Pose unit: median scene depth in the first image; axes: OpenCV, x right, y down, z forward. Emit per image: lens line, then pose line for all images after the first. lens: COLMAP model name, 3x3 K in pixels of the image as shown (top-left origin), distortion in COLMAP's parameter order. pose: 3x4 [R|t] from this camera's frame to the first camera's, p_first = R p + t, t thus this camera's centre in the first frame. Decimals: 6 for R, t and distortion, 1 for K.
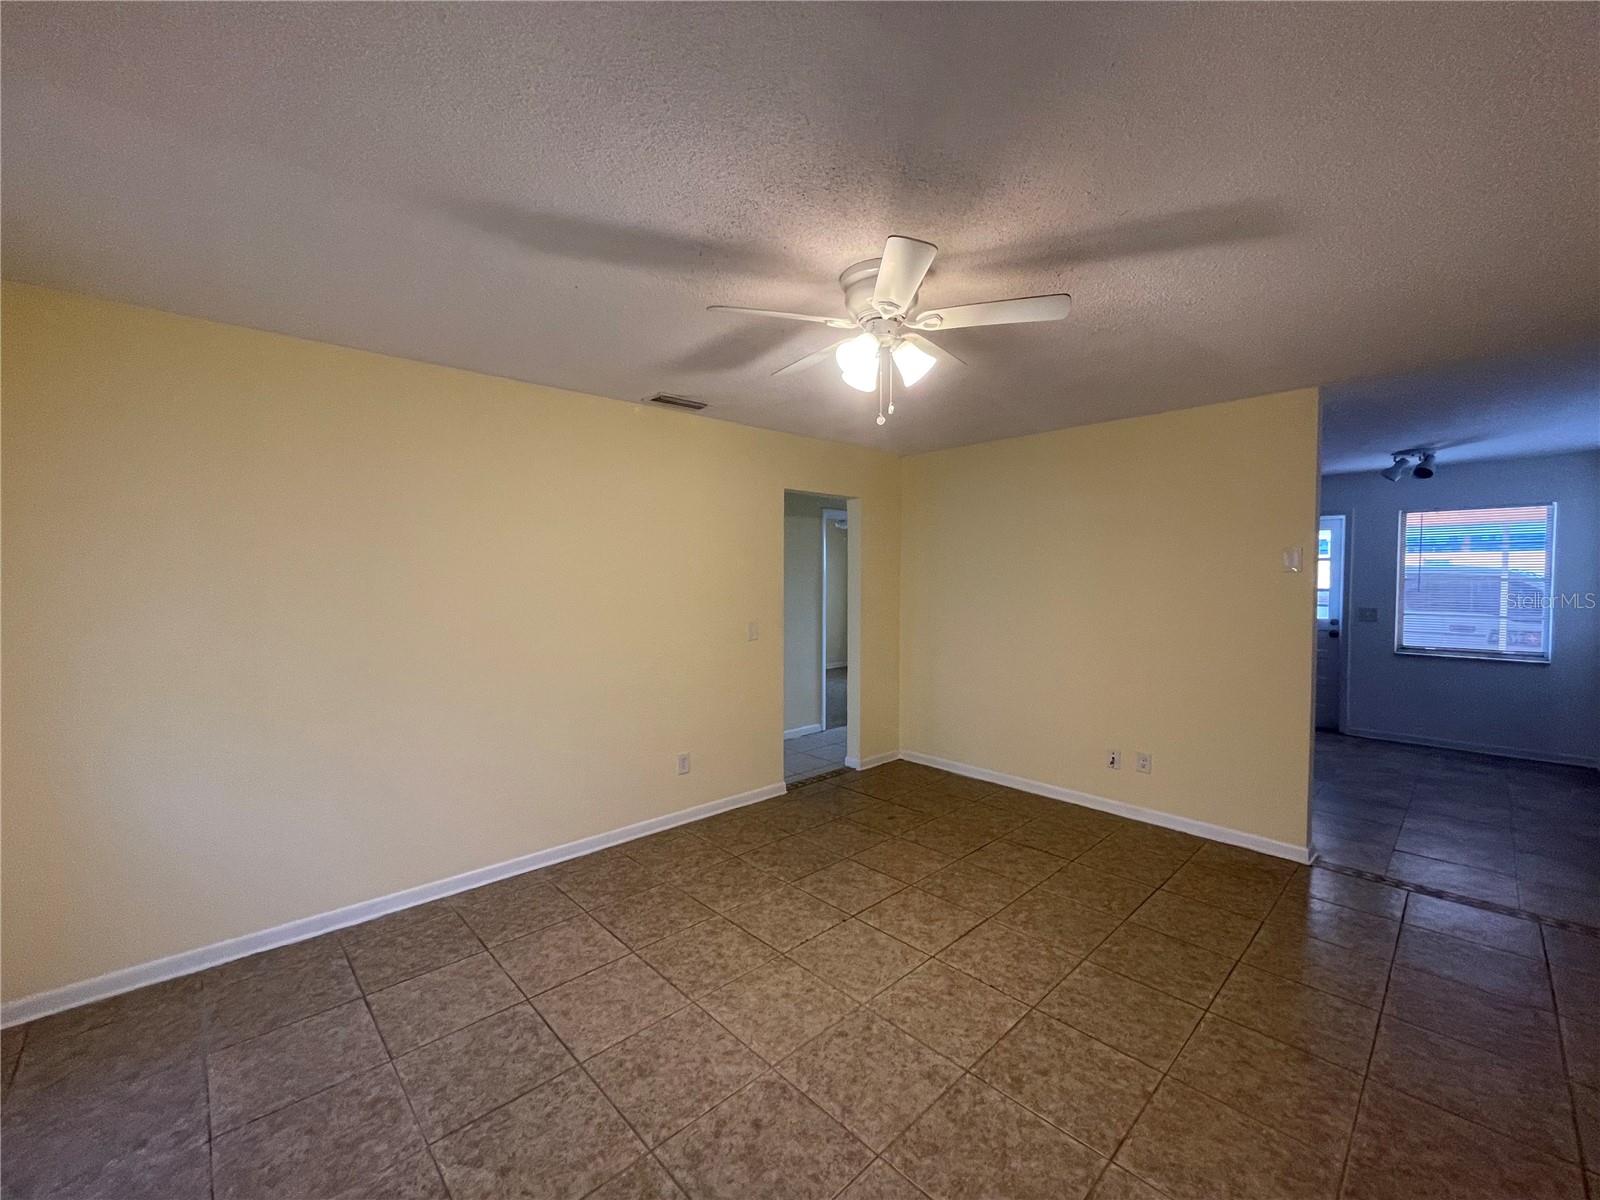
lens RADIAL K [[652.9, 0, 804.0], [0, 652.9, 600.7], [0, 0, 1]] dist [-0.000638, -0.001063]
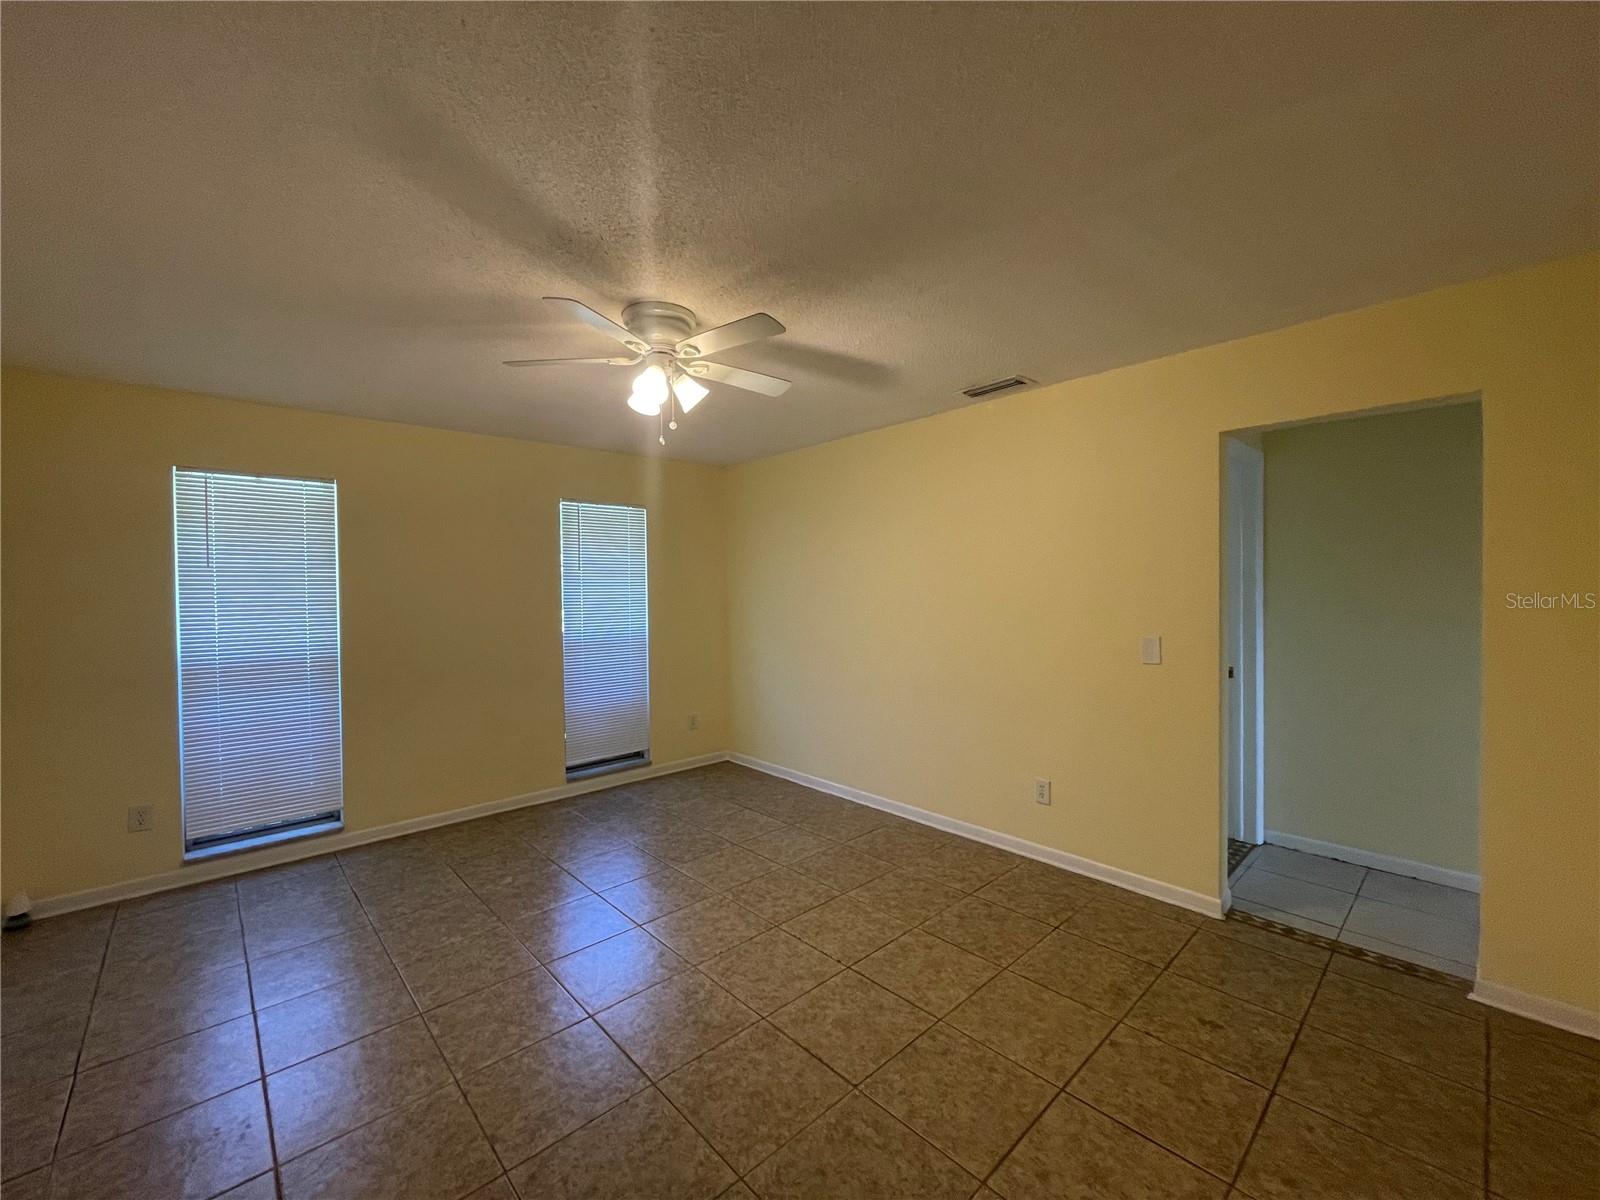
lens RADIAL K [[652.9, 0, 795.8], [0, 652.9, 596.3], [0, 0, 1]] dist [-0.000638, -0.001063]
pose [[-0.023659, 0.013760, -0.999625, 0.988950], [-0.024135, 0.999606, 0.014331, -0.019612], [0.999429, 0.024465, -0.023317, 0.993232]]
